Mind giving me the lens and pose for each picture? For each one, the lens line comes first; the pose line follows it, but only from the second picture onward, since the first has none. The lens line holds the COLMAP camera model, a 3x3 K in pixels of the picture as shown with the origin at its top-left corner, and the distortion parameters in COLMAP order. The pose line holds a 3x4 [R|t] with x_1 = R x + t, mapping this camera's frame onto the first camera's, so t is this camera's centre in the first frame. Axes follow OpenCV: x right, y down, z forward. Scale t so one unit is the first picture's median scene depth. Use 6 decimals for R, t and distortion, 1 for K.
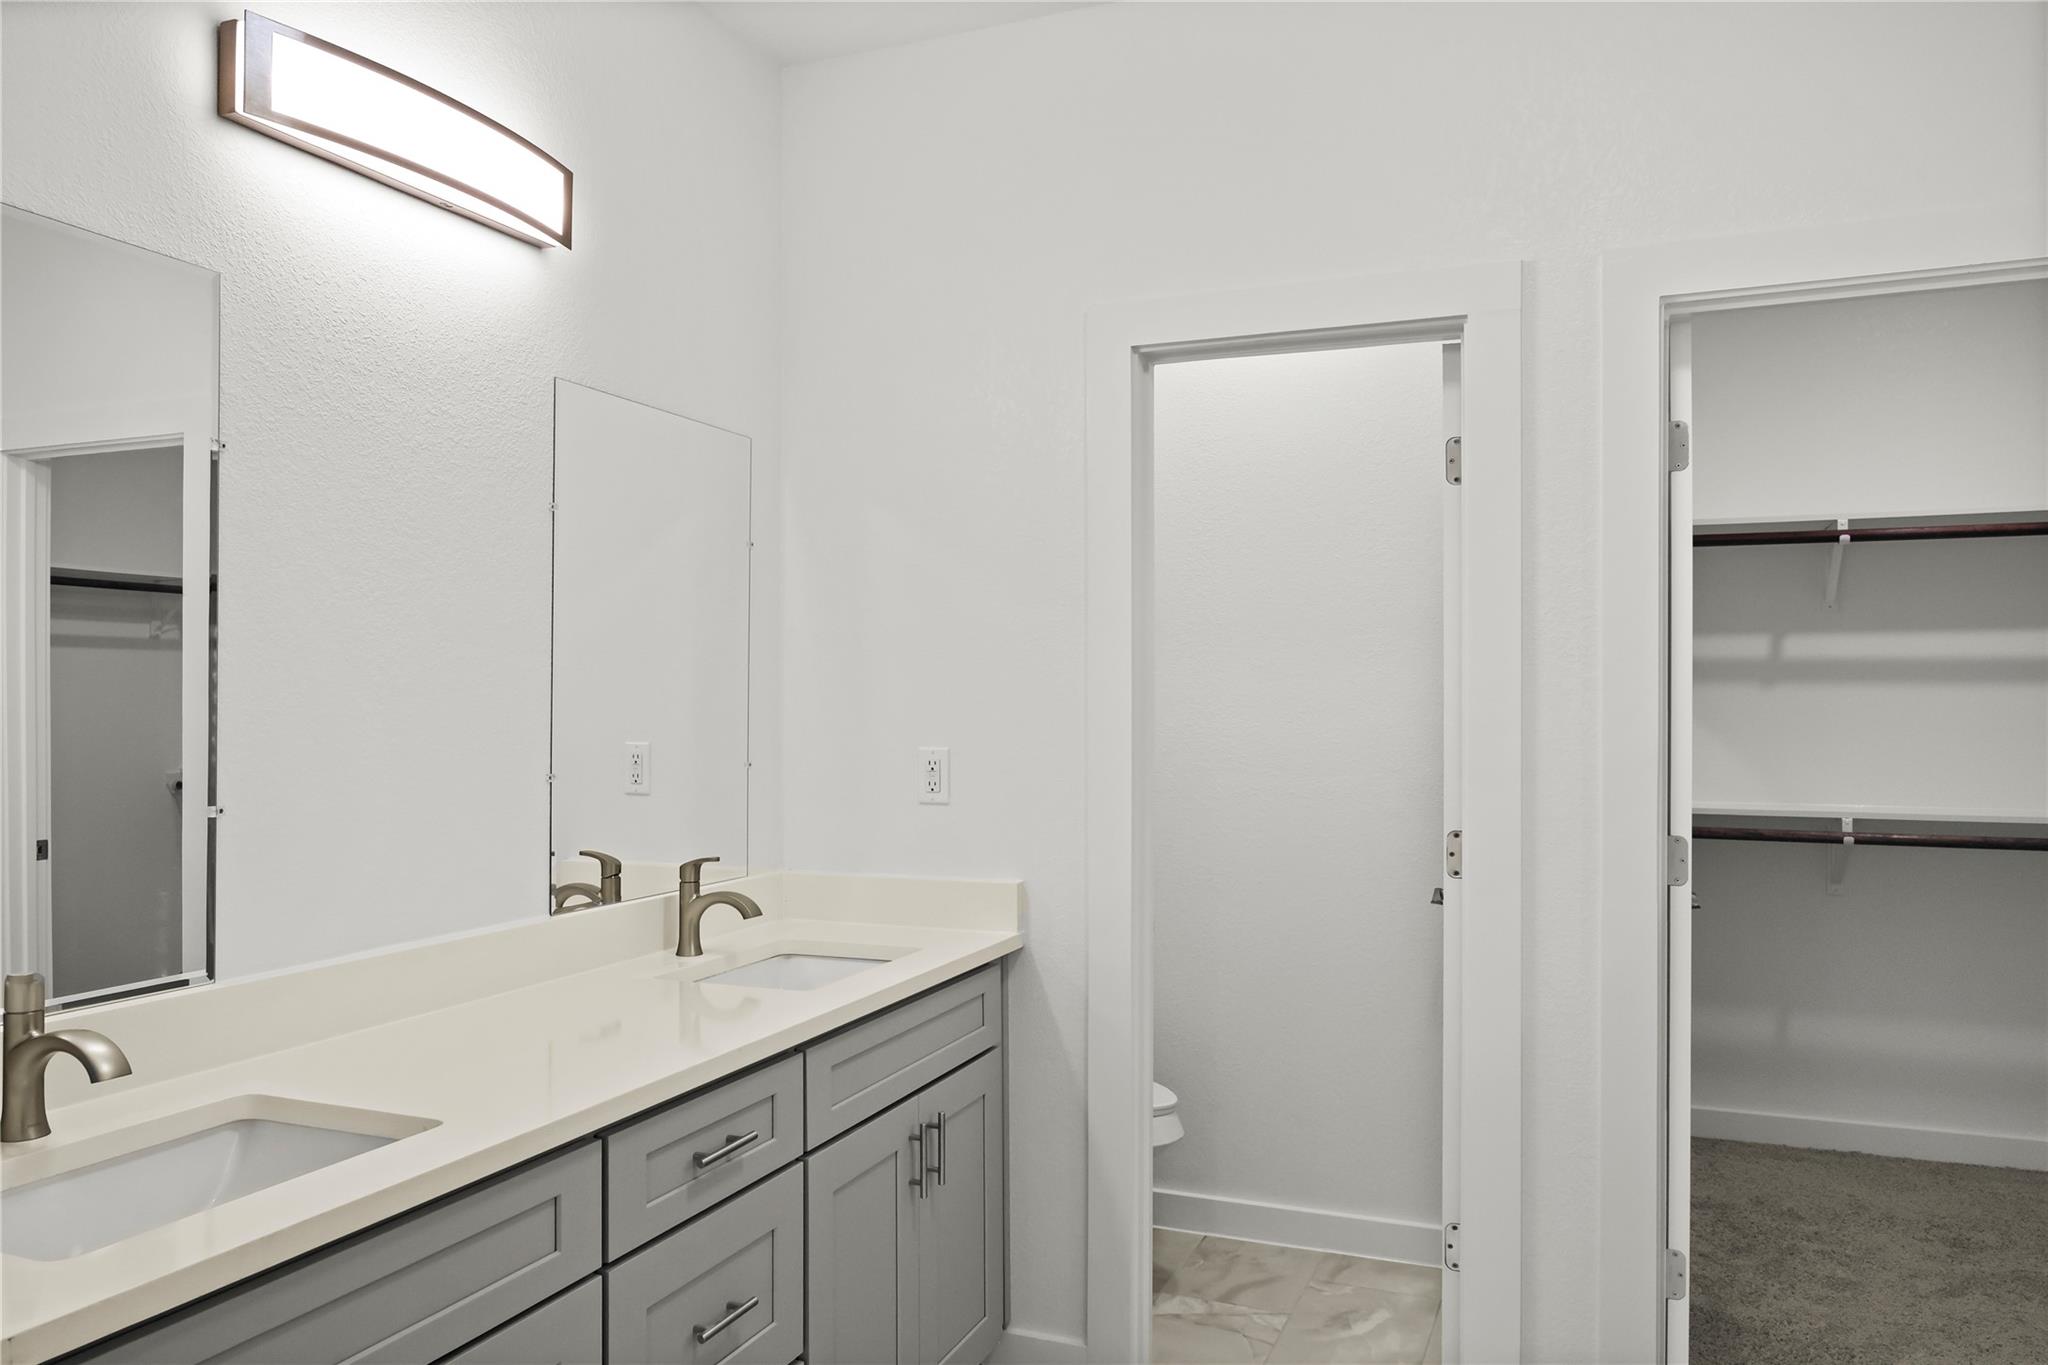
lens RADIAL K [[1415.7, 0, 1025.7], [0, 1415.7, 701.2], [0, 0, 1]] dist [0.002414, -0.003980]
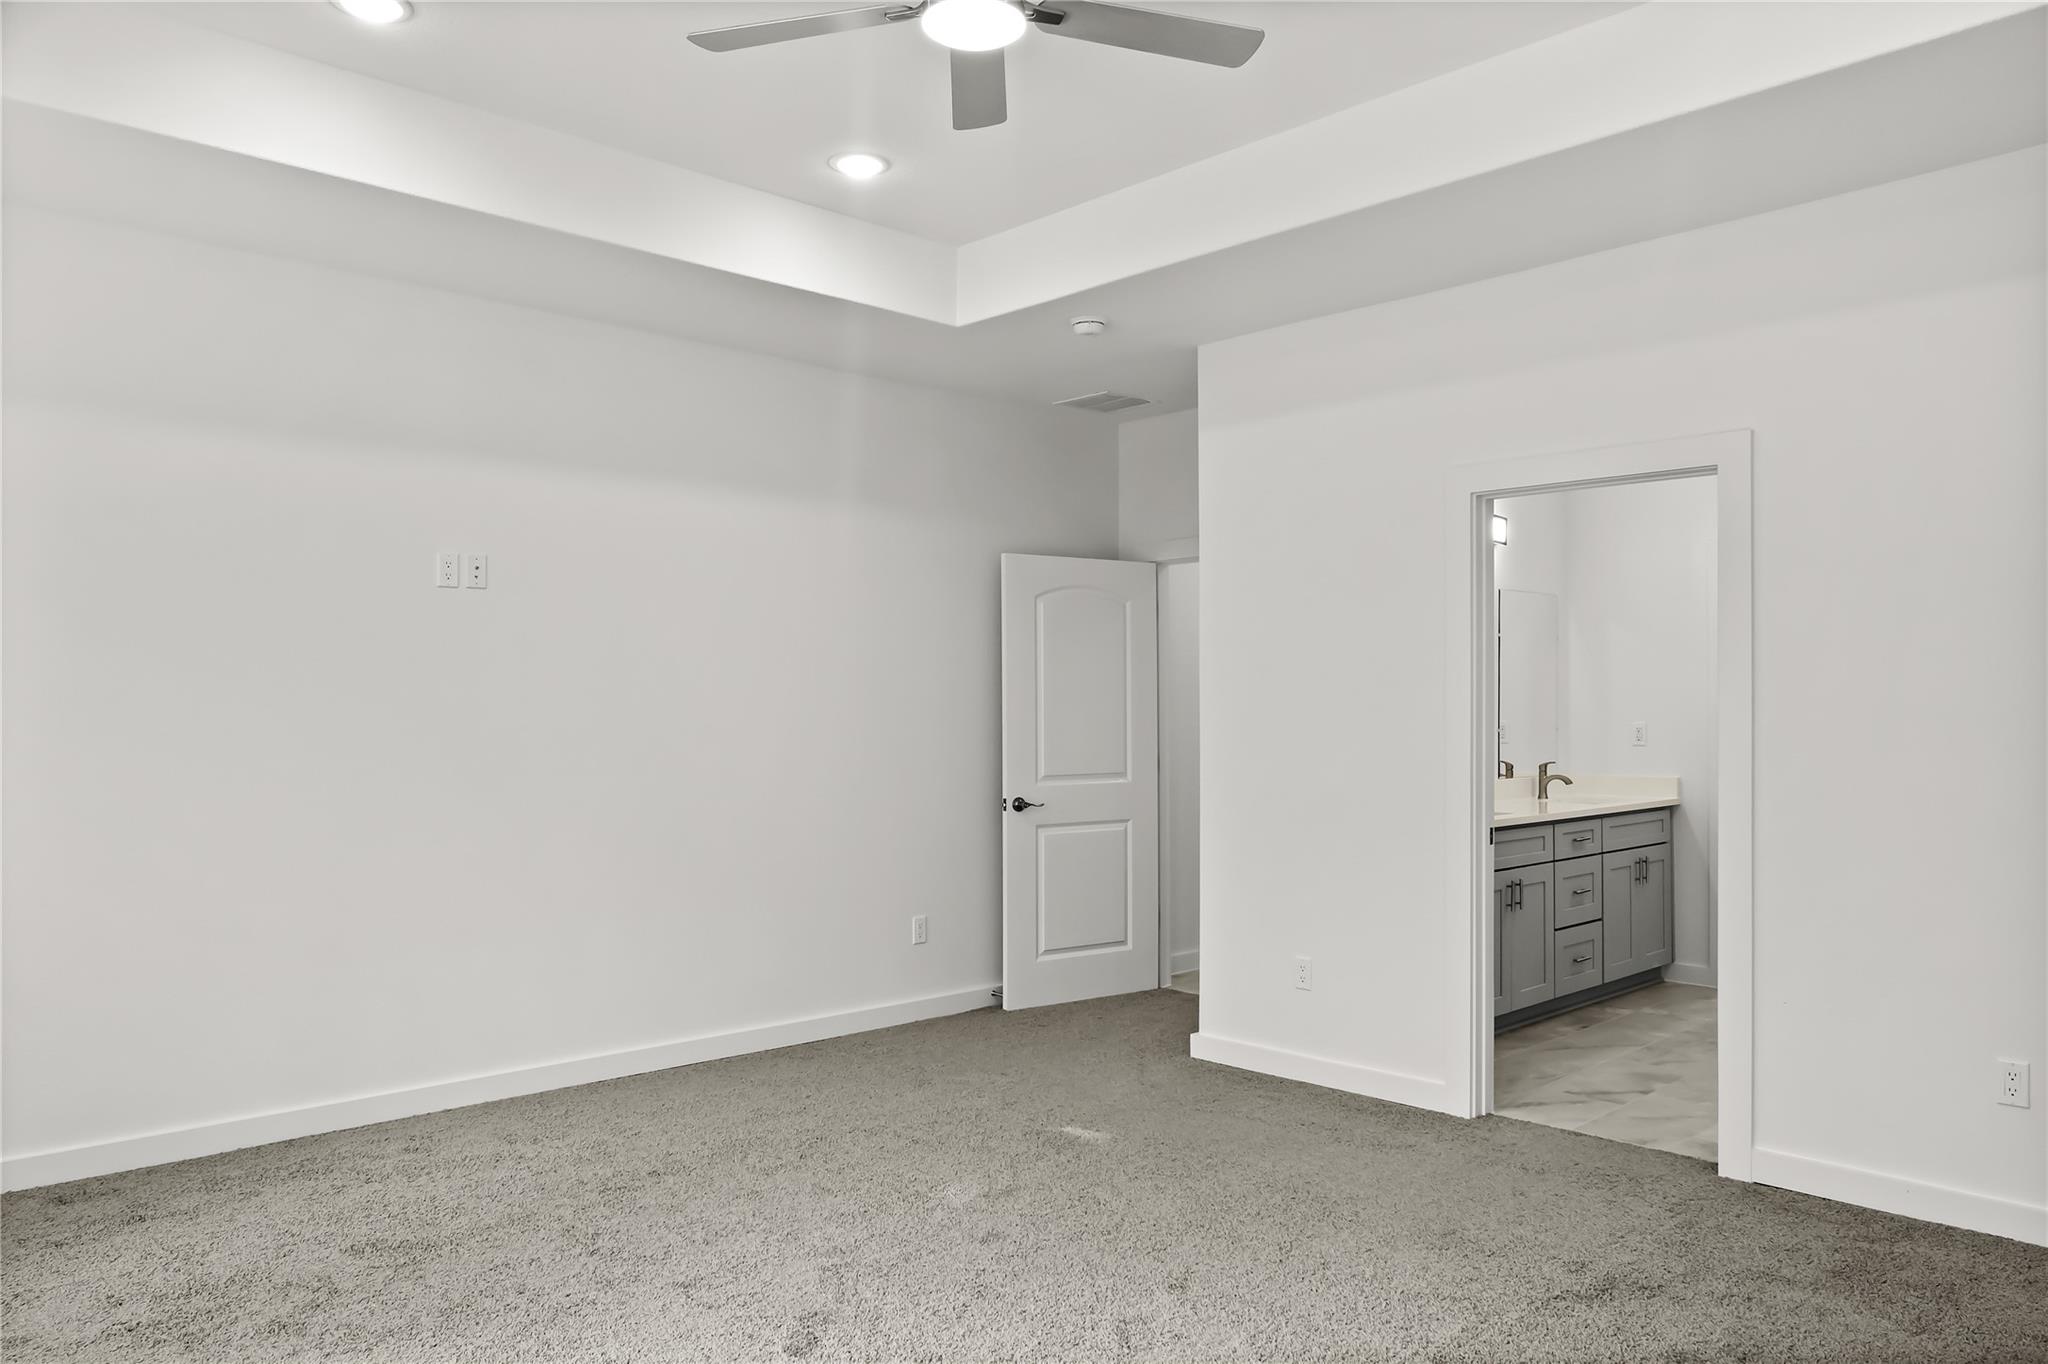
lens RADIAL K [[1415.7, 0, 1025.7], [0, 1415.7, 700.7], [0, 0, 1]] dist [0.002414, -0.003980]
pose [[0.908803, -0.000738, -0.417226, -0.008806], [0.005016, 0.999945, 0.009158, -0.035239], [0.417196, -0.010415, 0.908757, -1.844950]]
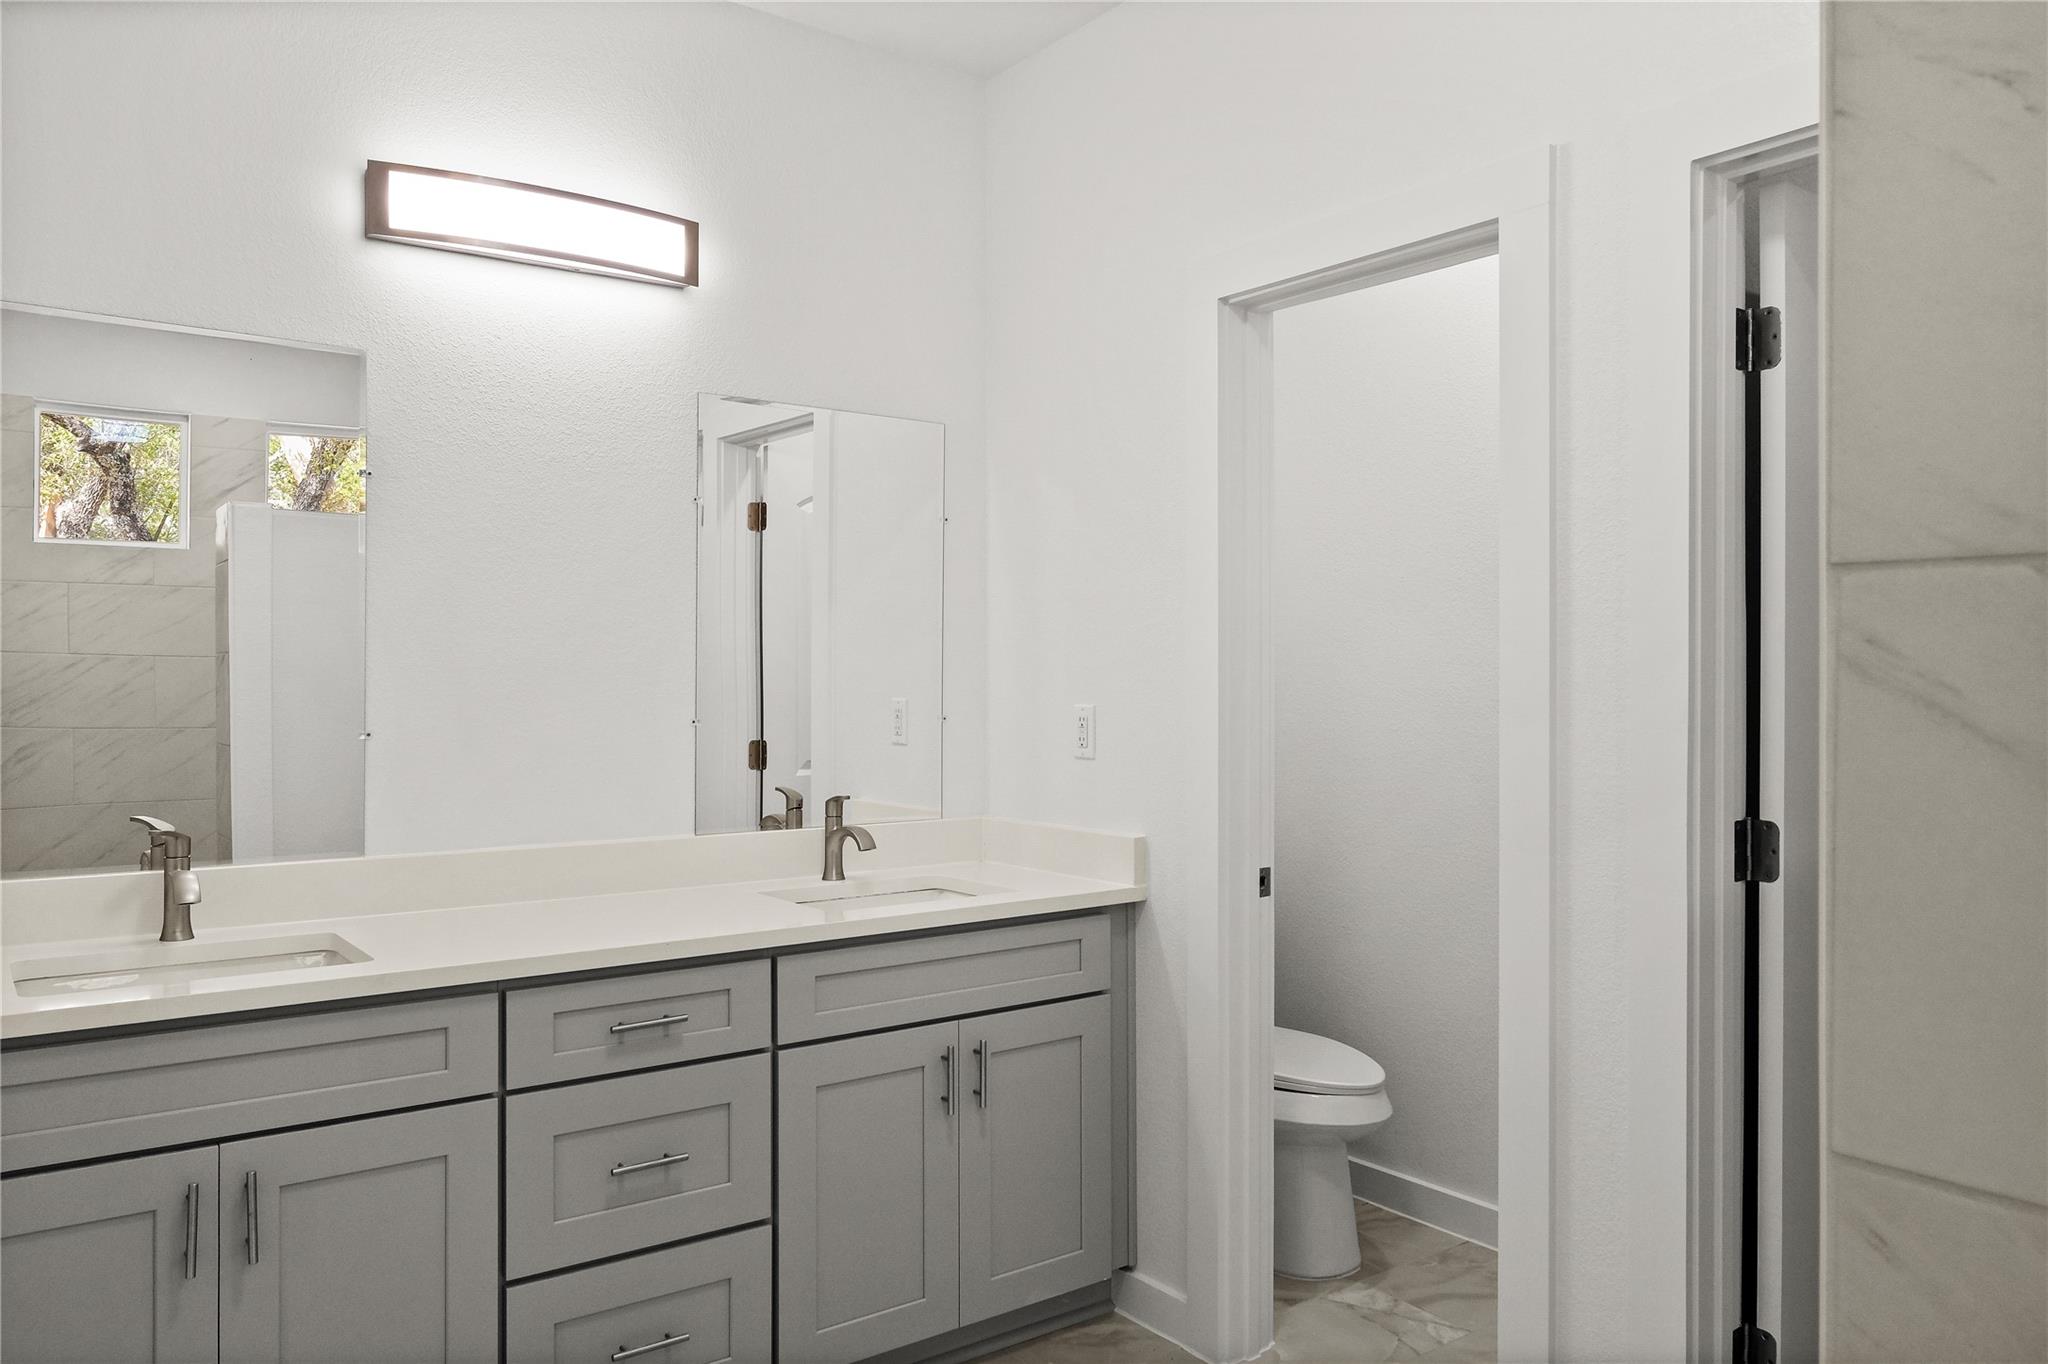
lens RADIAL K [[1406.1, 0, 1024.0], [0, 1406.1, 682.0], [0, 0, 1]] dist [-0.005677, -0.002122]
pose [[0.861380, 0.004615, -0.507941, 0.477865], [-0.002632, 0.999986, 0.004621, 0.012617], [0.507955, -0.002644, 0.861380, 0.091125]]
